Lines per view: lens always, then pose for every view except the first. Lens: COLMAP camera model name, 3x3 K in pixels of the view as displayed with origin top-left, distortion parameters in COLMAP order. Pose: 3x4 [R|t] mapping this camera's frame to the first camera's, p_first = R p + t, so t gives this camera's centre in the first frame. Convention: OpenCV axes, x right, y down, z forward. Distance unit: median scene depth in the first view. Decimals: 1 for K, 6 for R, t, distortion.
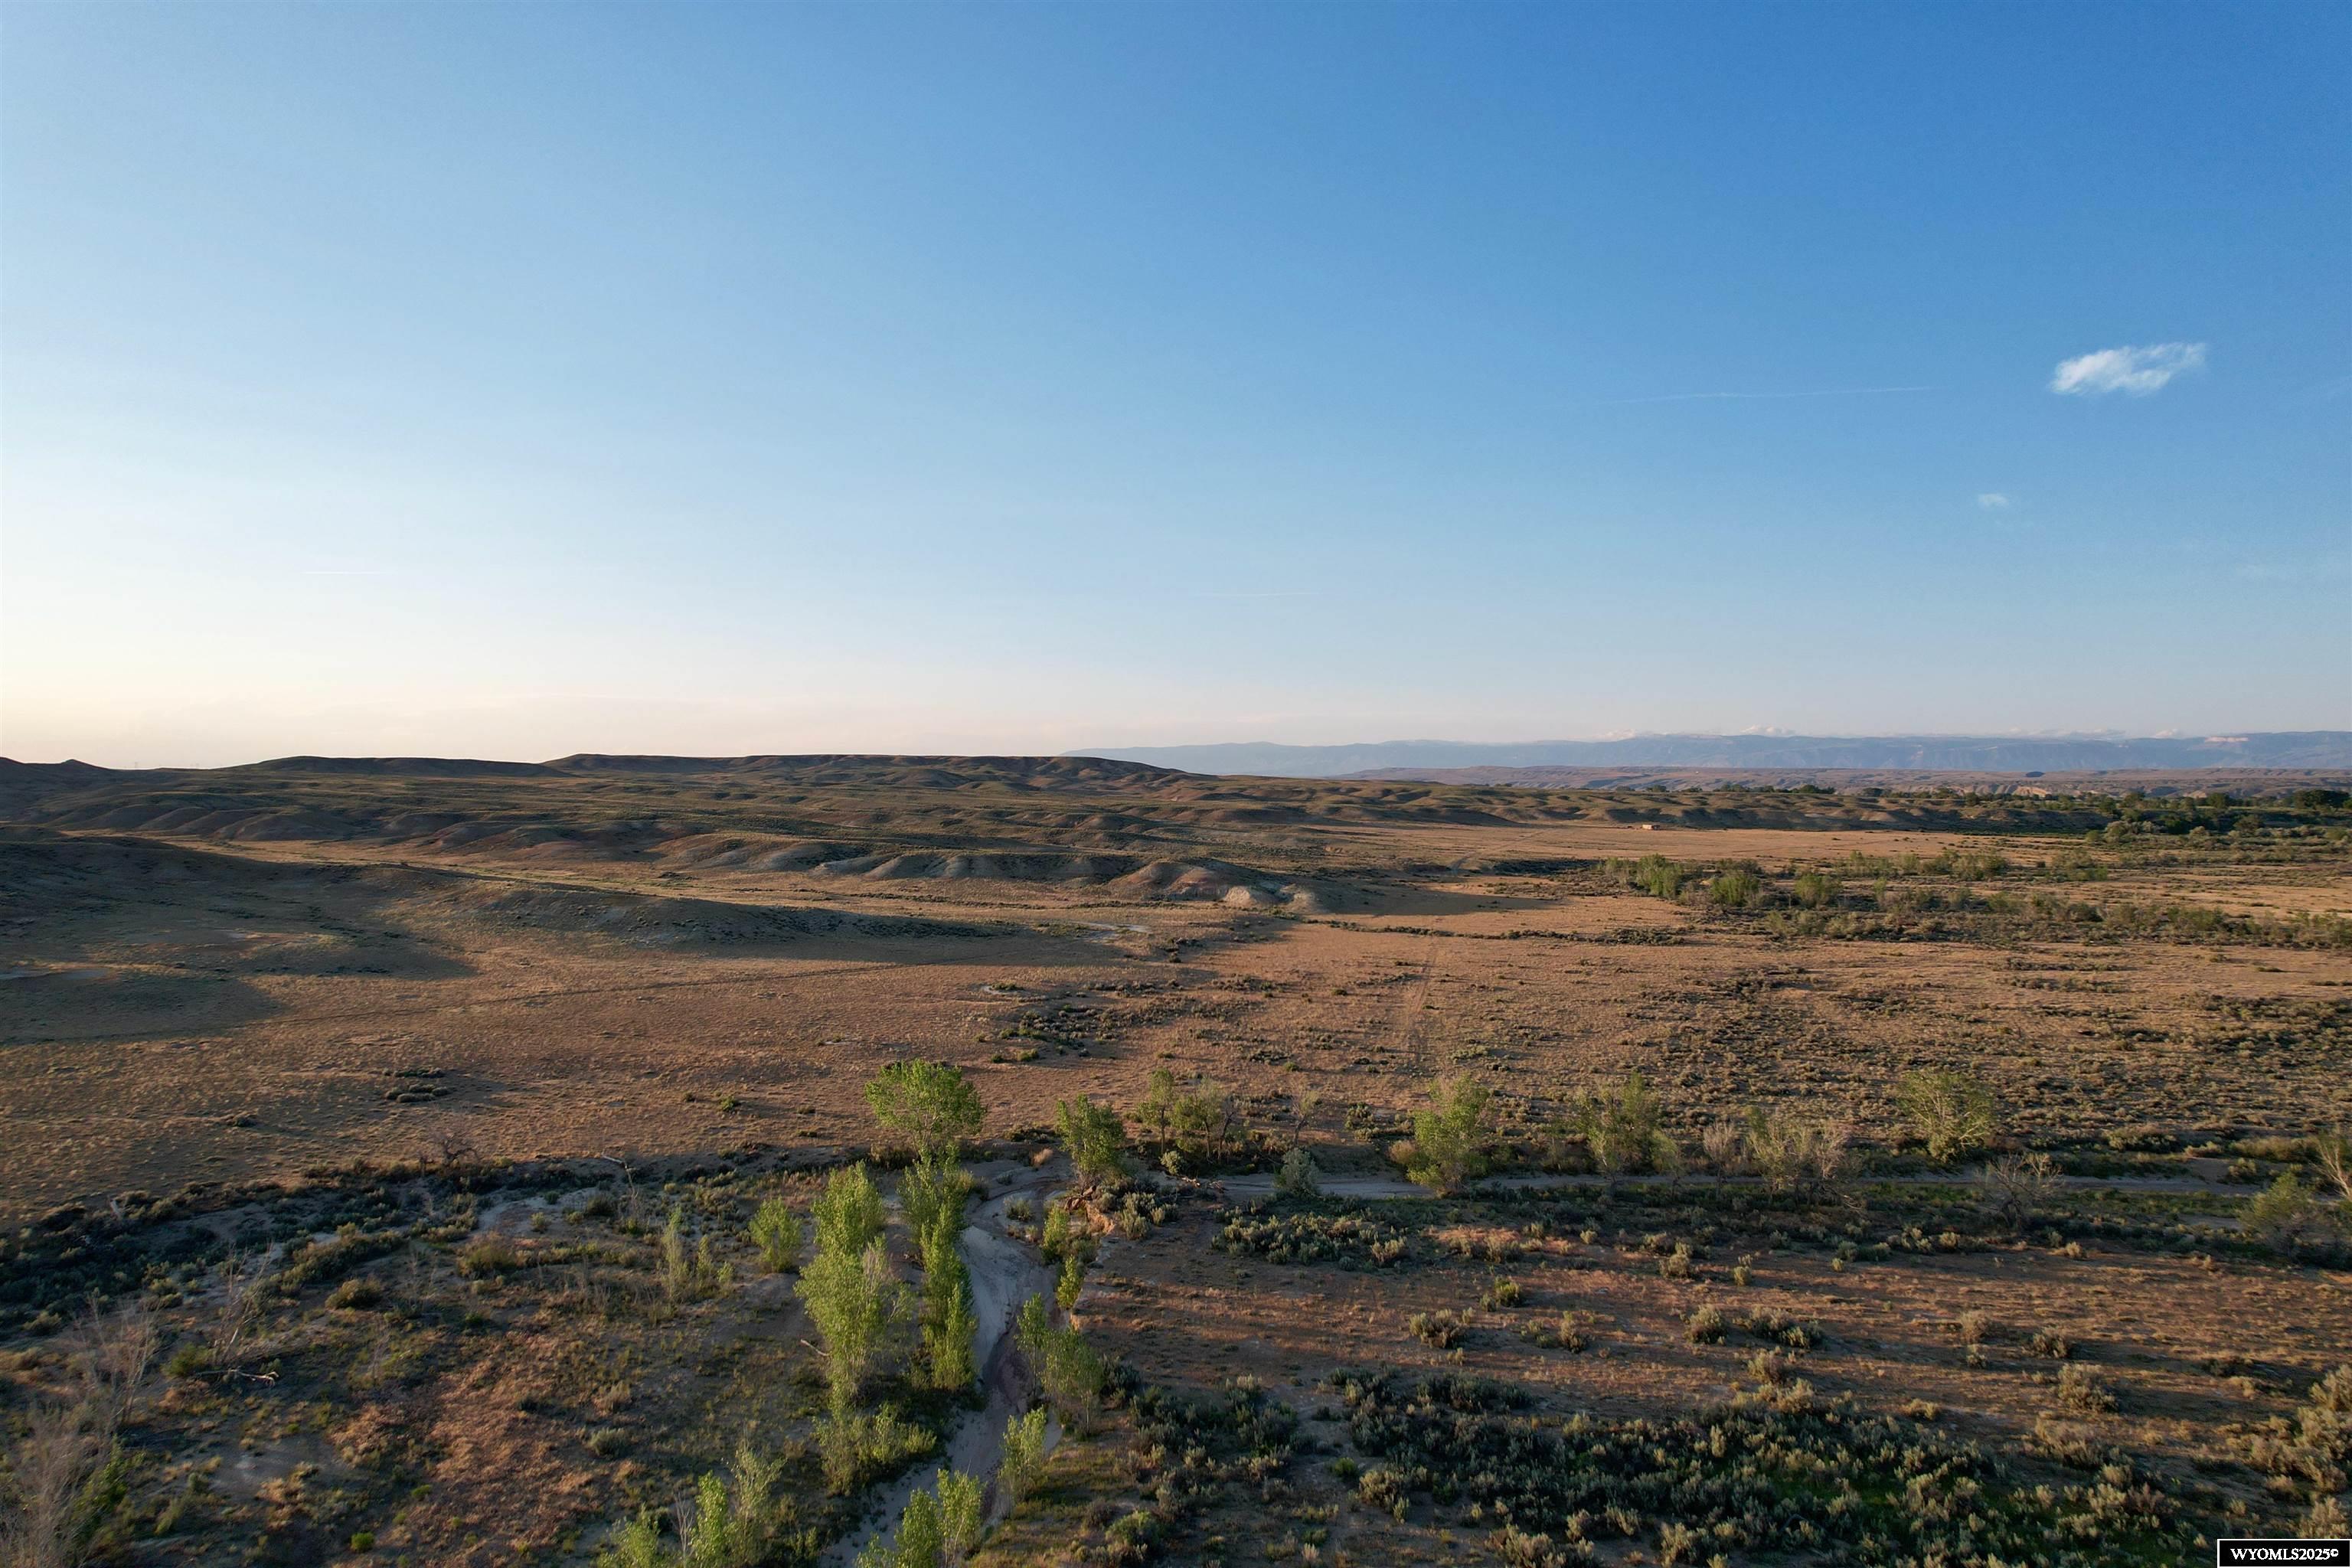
lens RADIAL K [[1497.4, 0, 1189.9], [0, 1497.4, 765.4], [0, 0, 1]] dist [-0.065330, 0.057762]
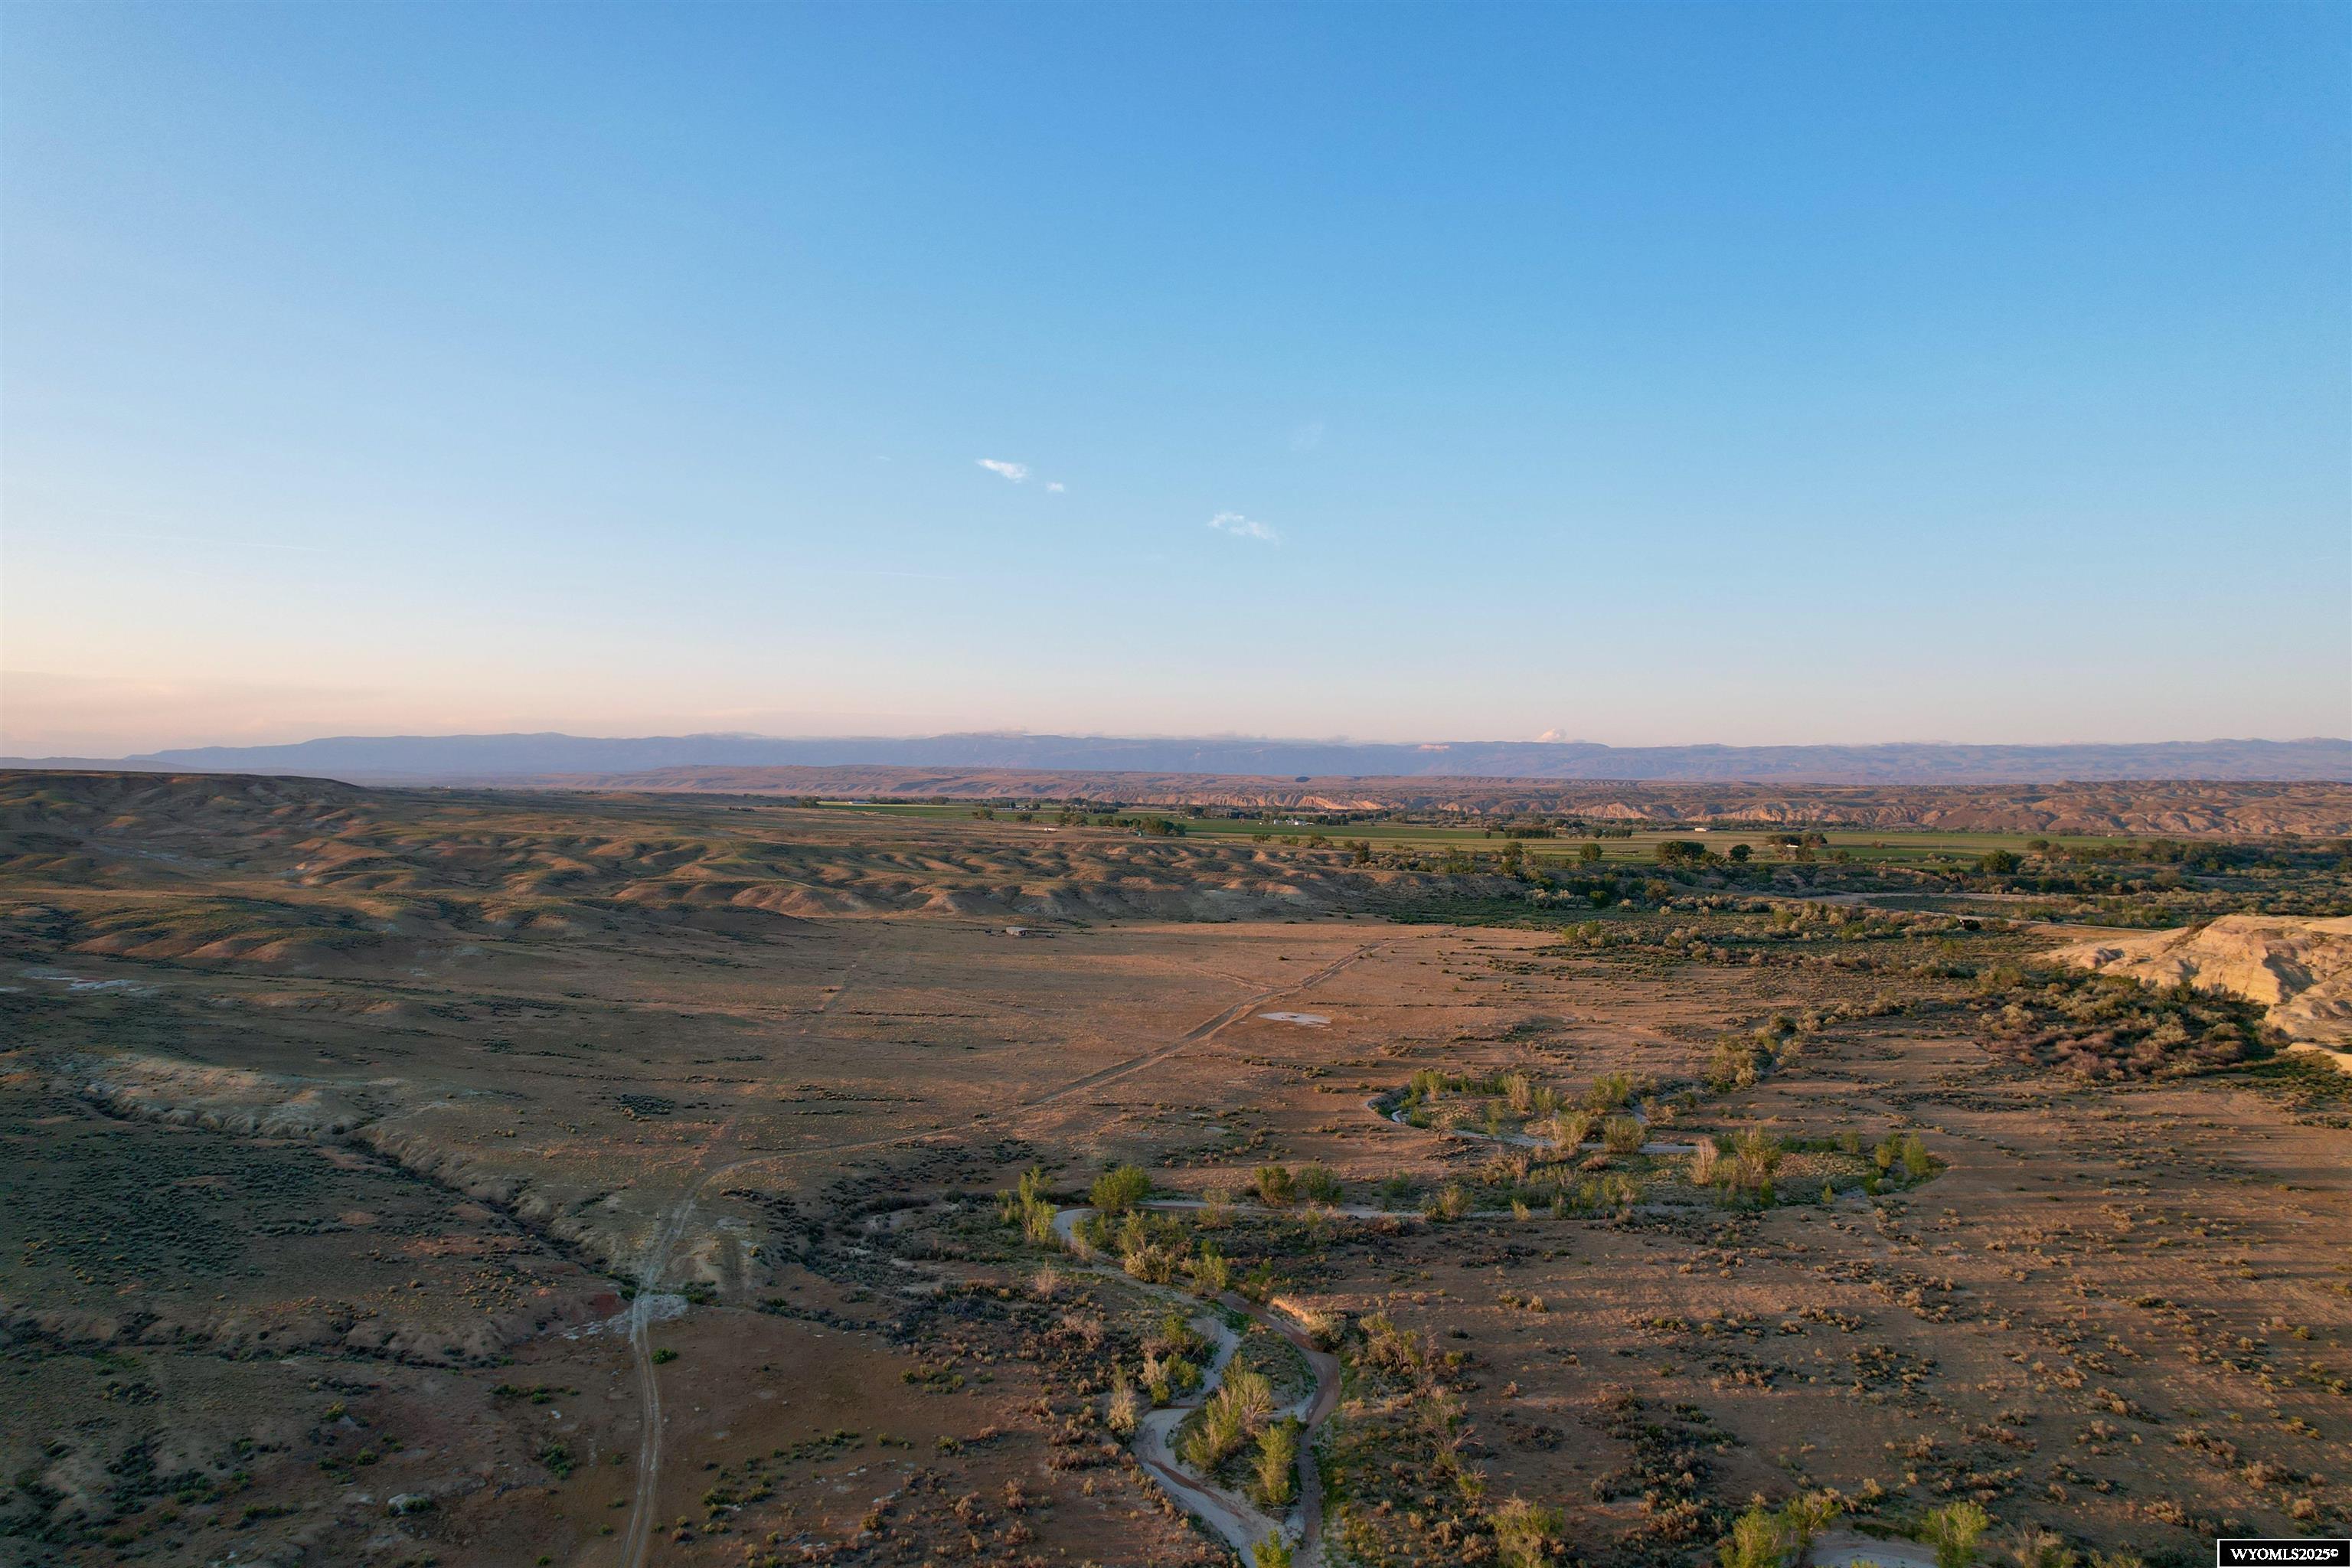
lens RADIAL K [[1497.4, 0, 1176.8], [0, 1497.4, 848.9], [0, 0, 1]] dist [-0.065330, 0.057762]
pose [[0.901630, -0.013312, 0.432304, 0.112886], [-0.012413, 0.998318, 0.056630, -0.052773], [-0.432330, -0.056425, 0.899948, 0.509155]]
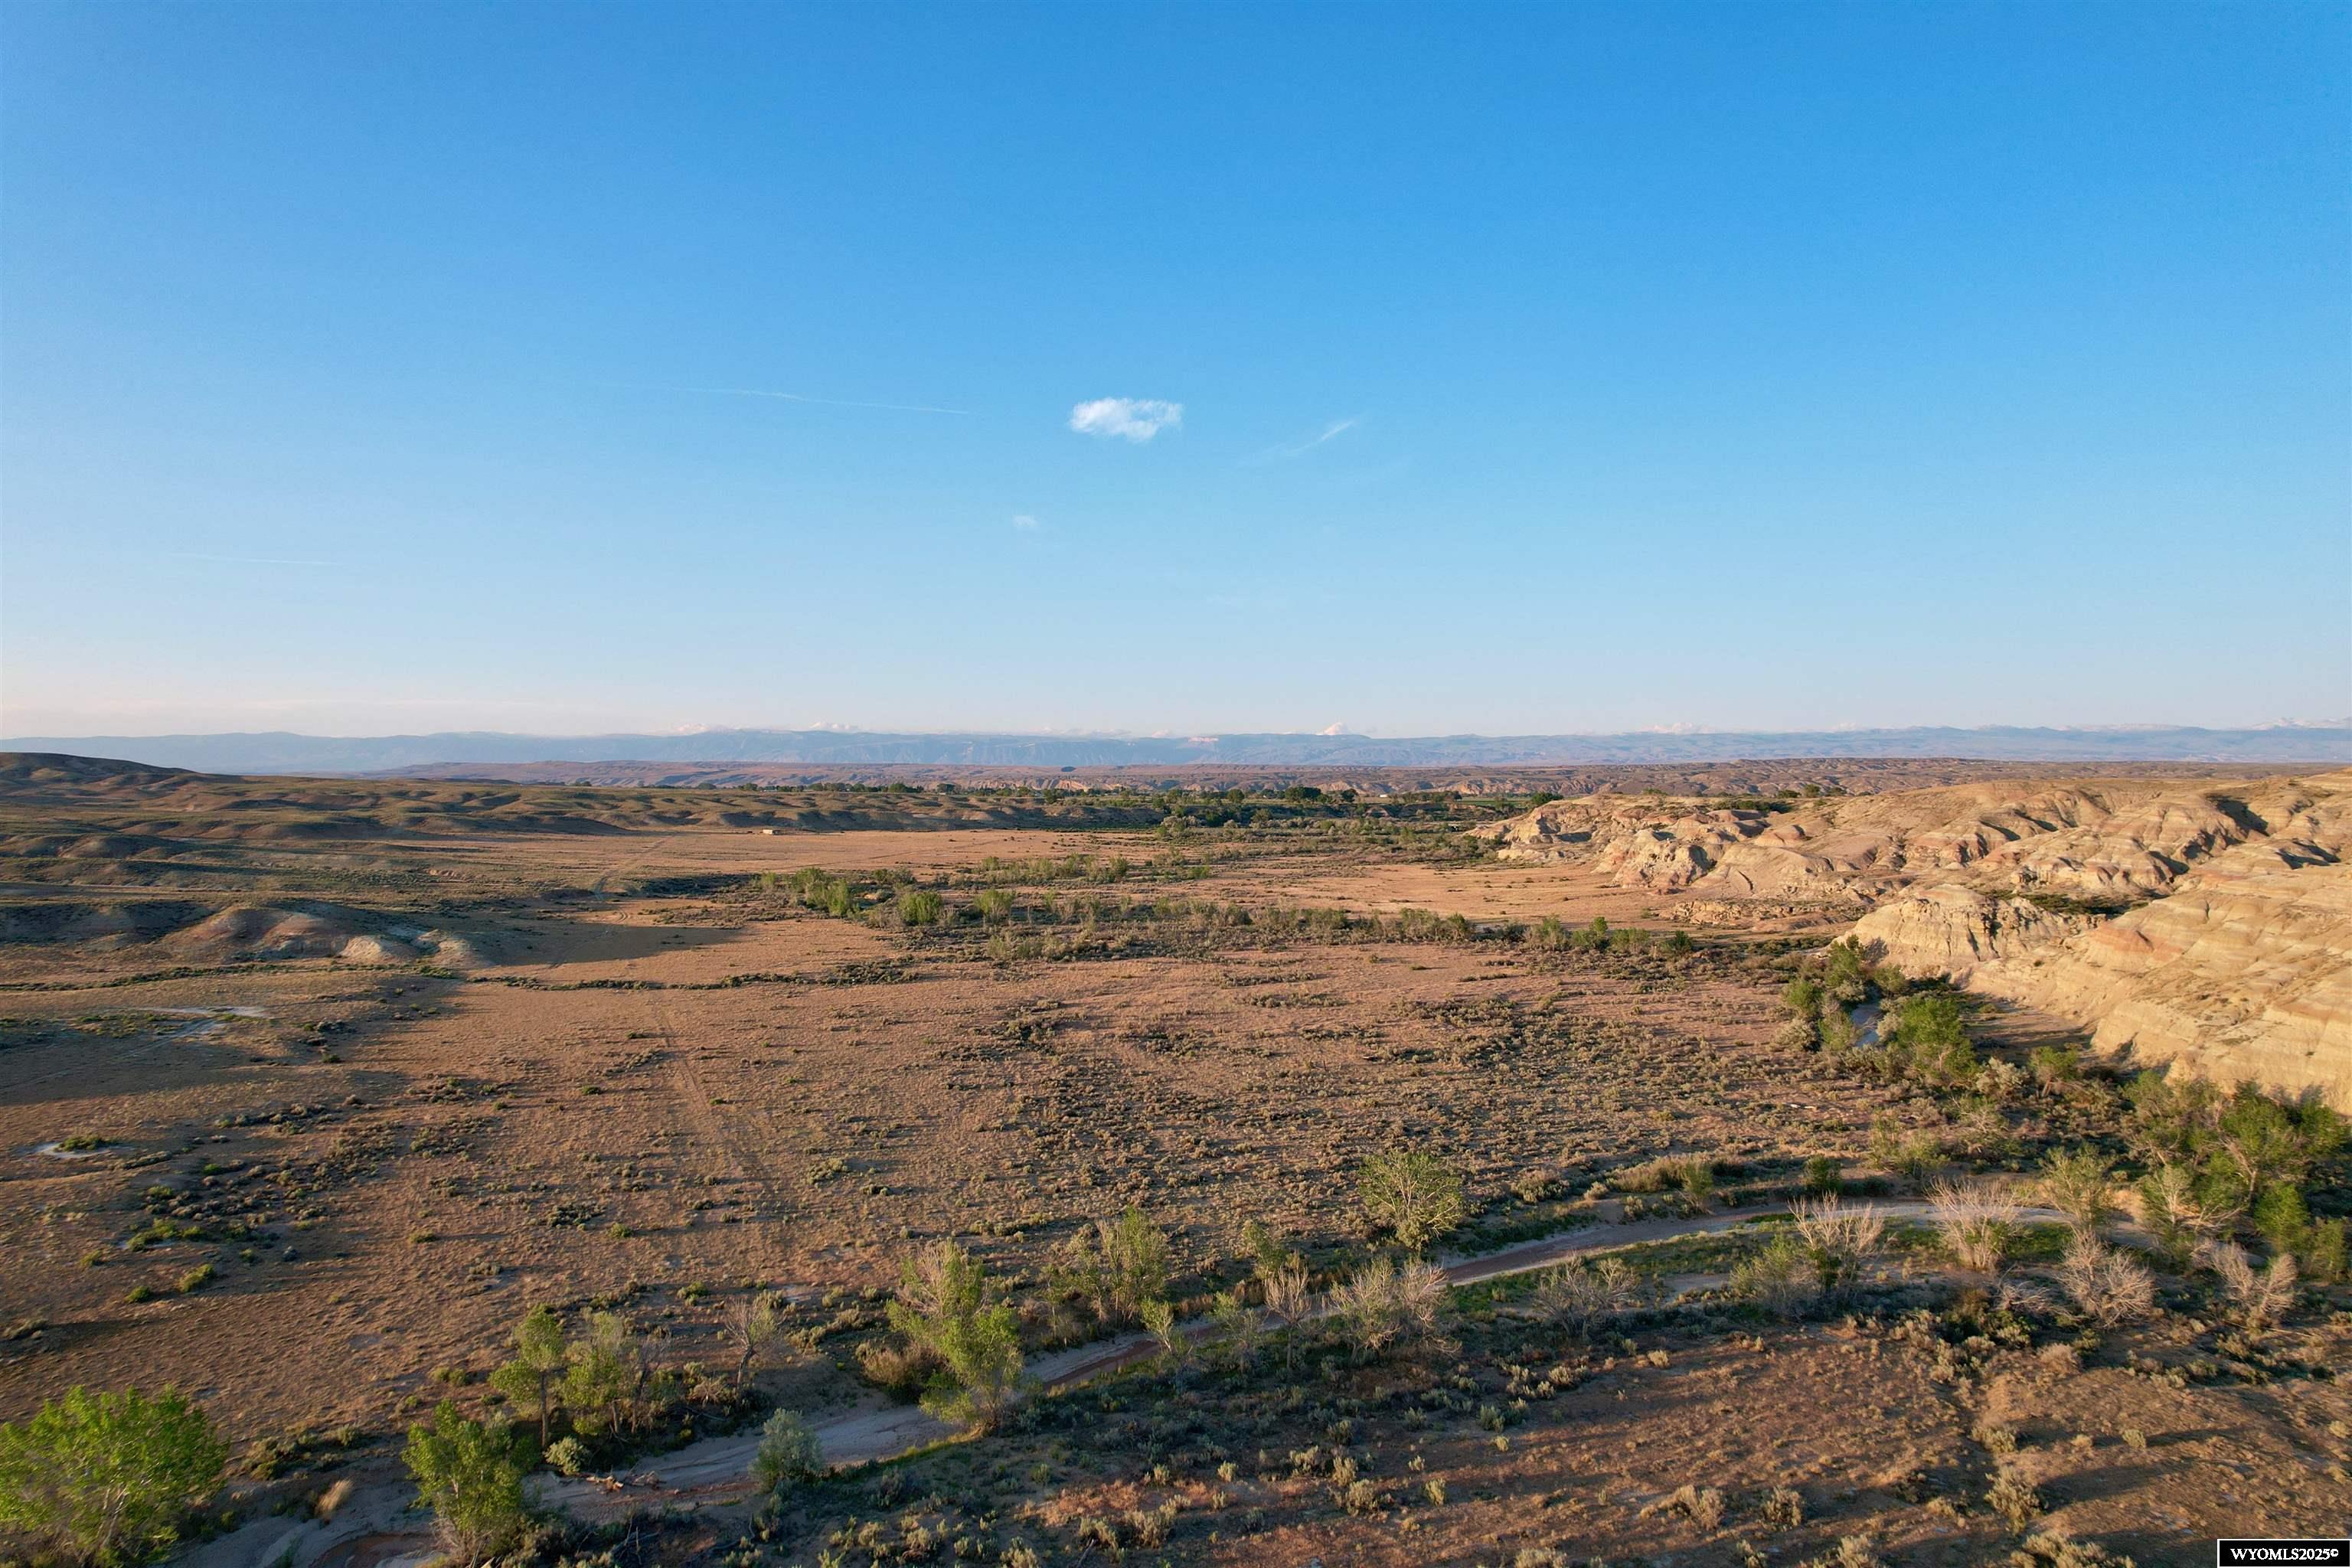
lens RADIAL K [[1497.4, 0, 1177.4], [0, 1497.4, 777.7], [0, 0, 1]] dist [-0.065330, 0.057762]
pose [[0.826757, -0.004011, 0.562546, -0.030490], [-0.002880, 0.999931, 0.011362, -0.008879], [-0.562553, -0.011014, 0.826688, 0.060399]]
